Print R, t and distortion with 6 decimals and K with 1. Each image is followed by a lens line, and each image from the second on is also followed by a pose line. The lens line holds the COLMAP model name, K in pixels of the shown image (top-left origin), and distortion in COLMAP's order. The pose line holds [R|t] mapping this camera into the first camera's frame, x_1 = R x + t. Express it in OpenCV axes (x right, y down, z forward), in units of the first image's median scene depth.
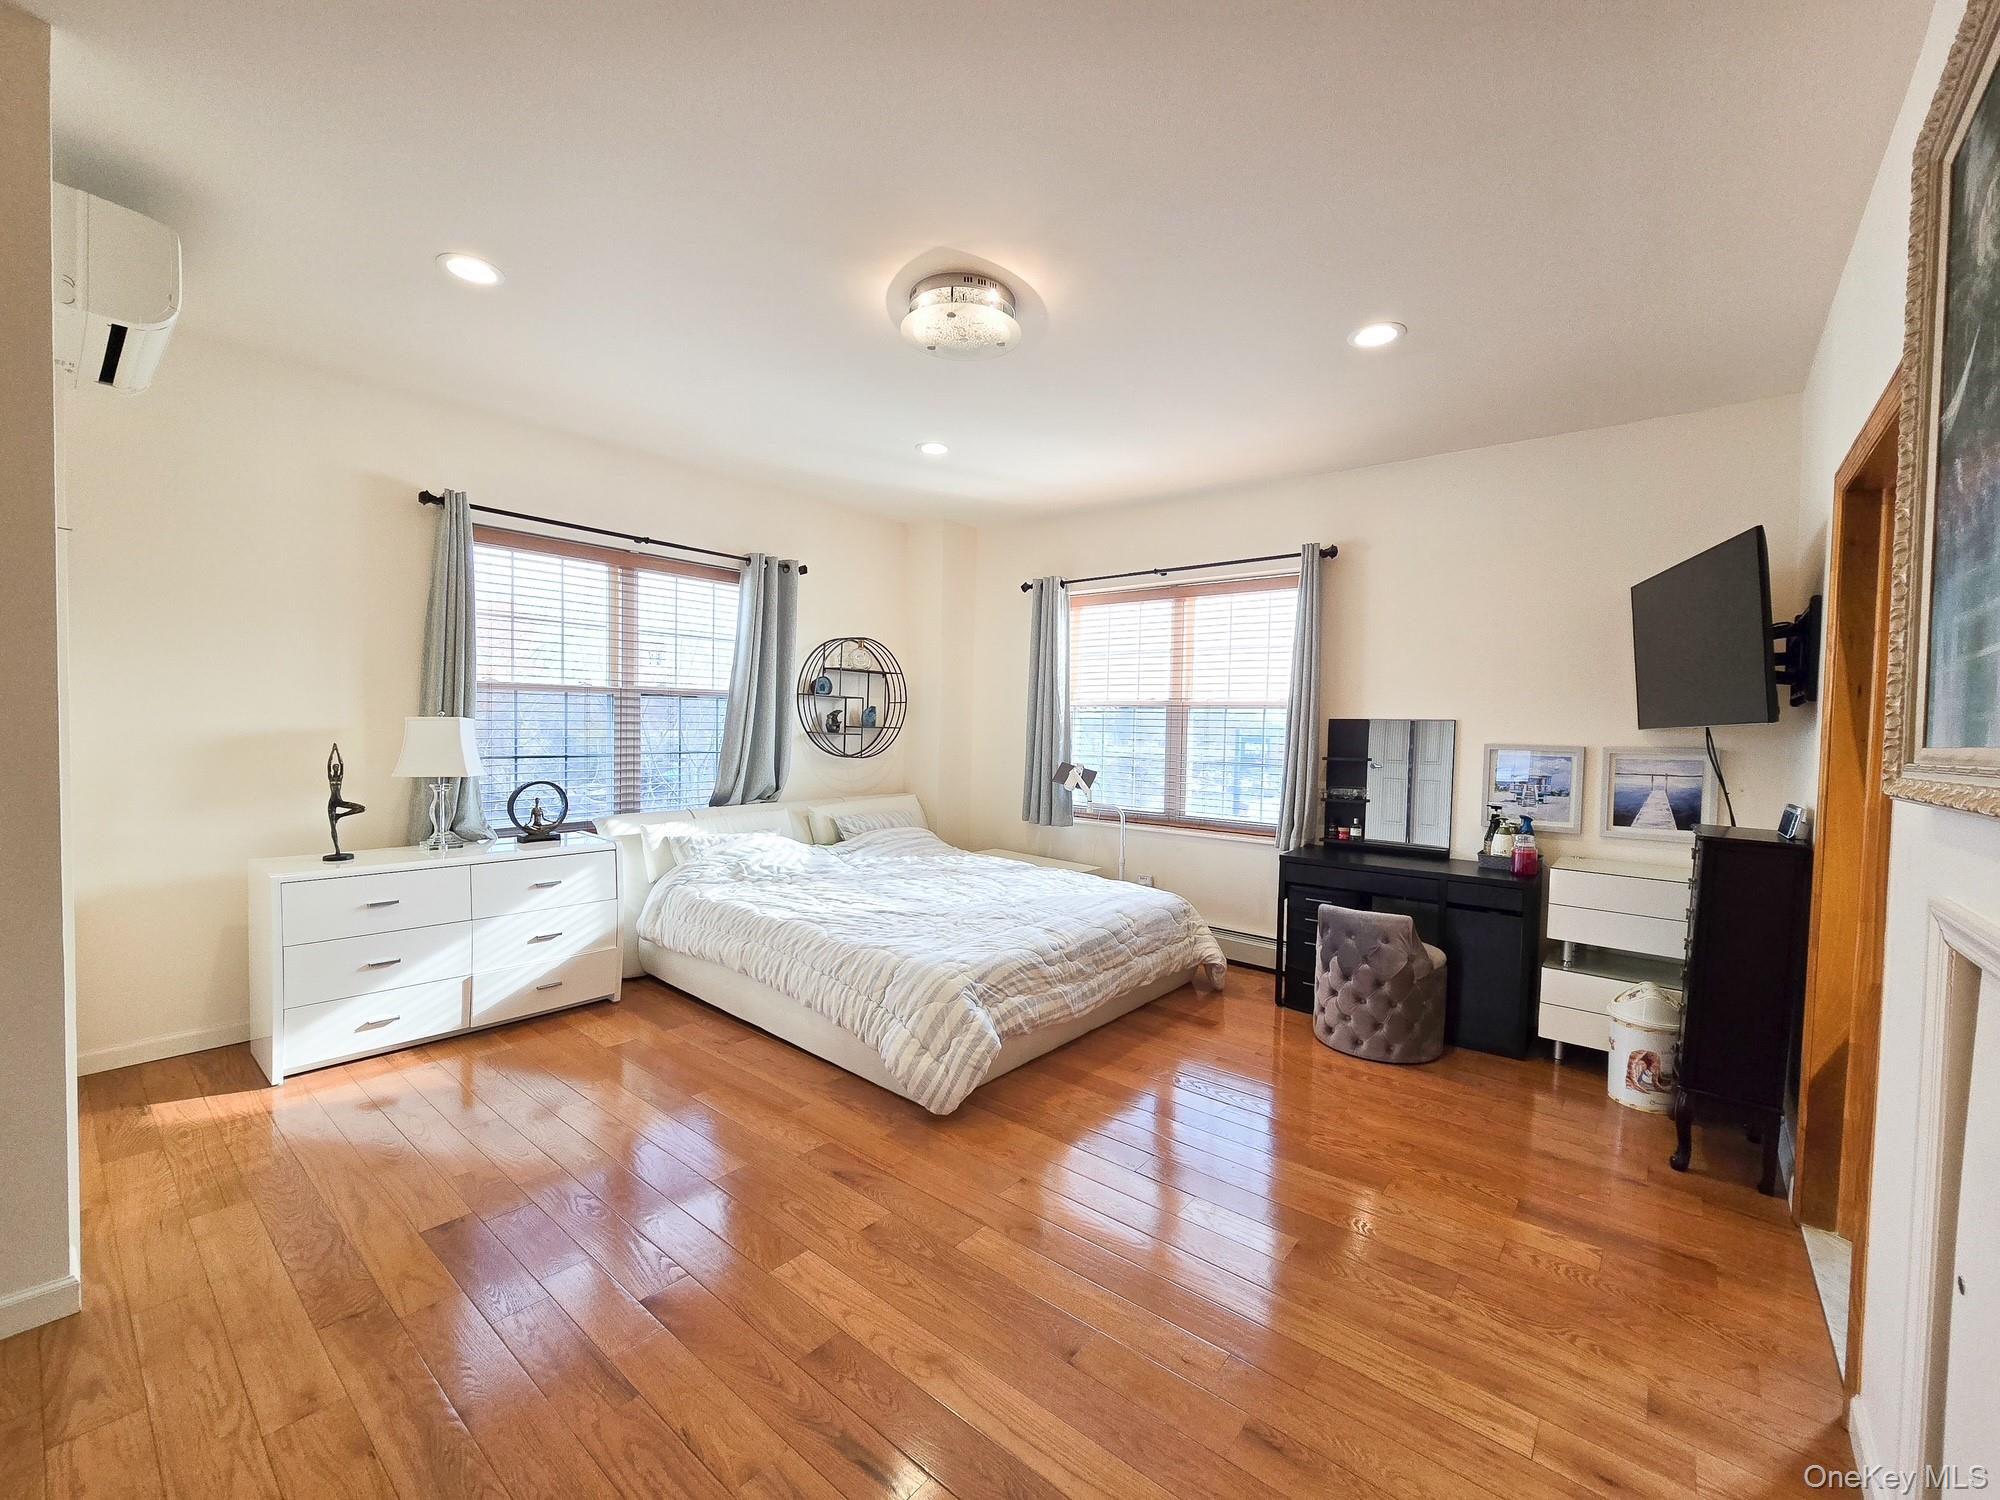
lens RADIAL K [[815.8, 0, 1005.1], [0, 815.8, 754.5], [0, 0, 1]] dist [-0.001347, 0.000006]
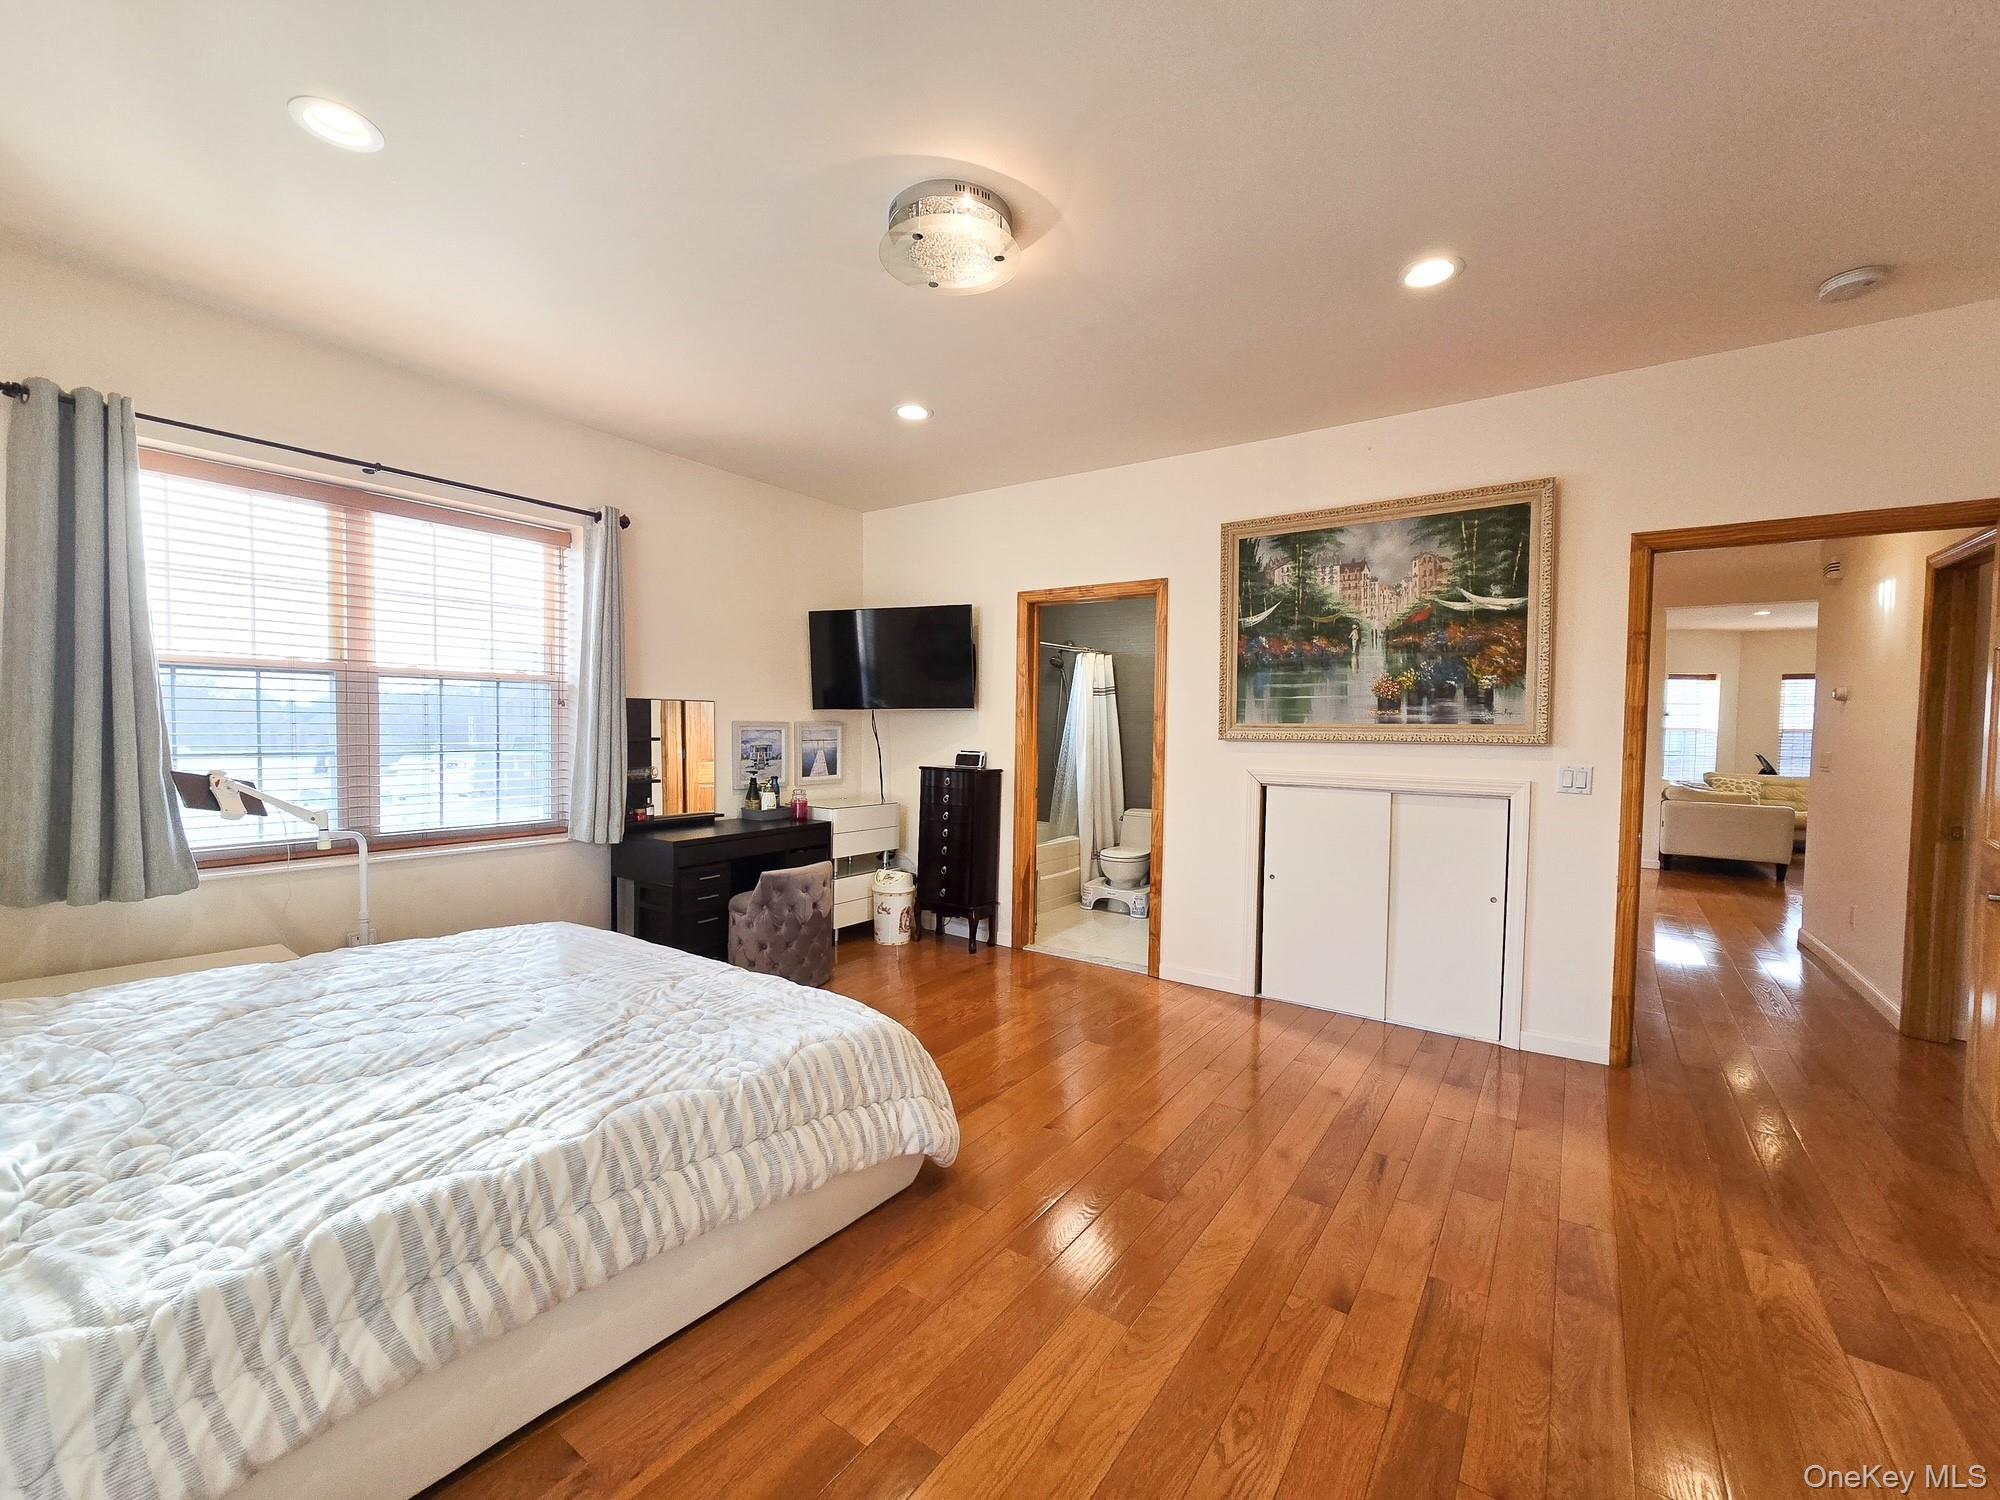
lens RADIAL K [[815.8, 0, 1004.8], [0, 815.8, 747.9], [0, 0, 1]] dist [-0.001347, 0.000006]
pose [[-0.068450, -0.060634, 0.995810, -0.596129], [0.006627, 0.998102, 0.061229, -0.041882], [-0.997633, 0.010791, -0.067918, 0.628184]]
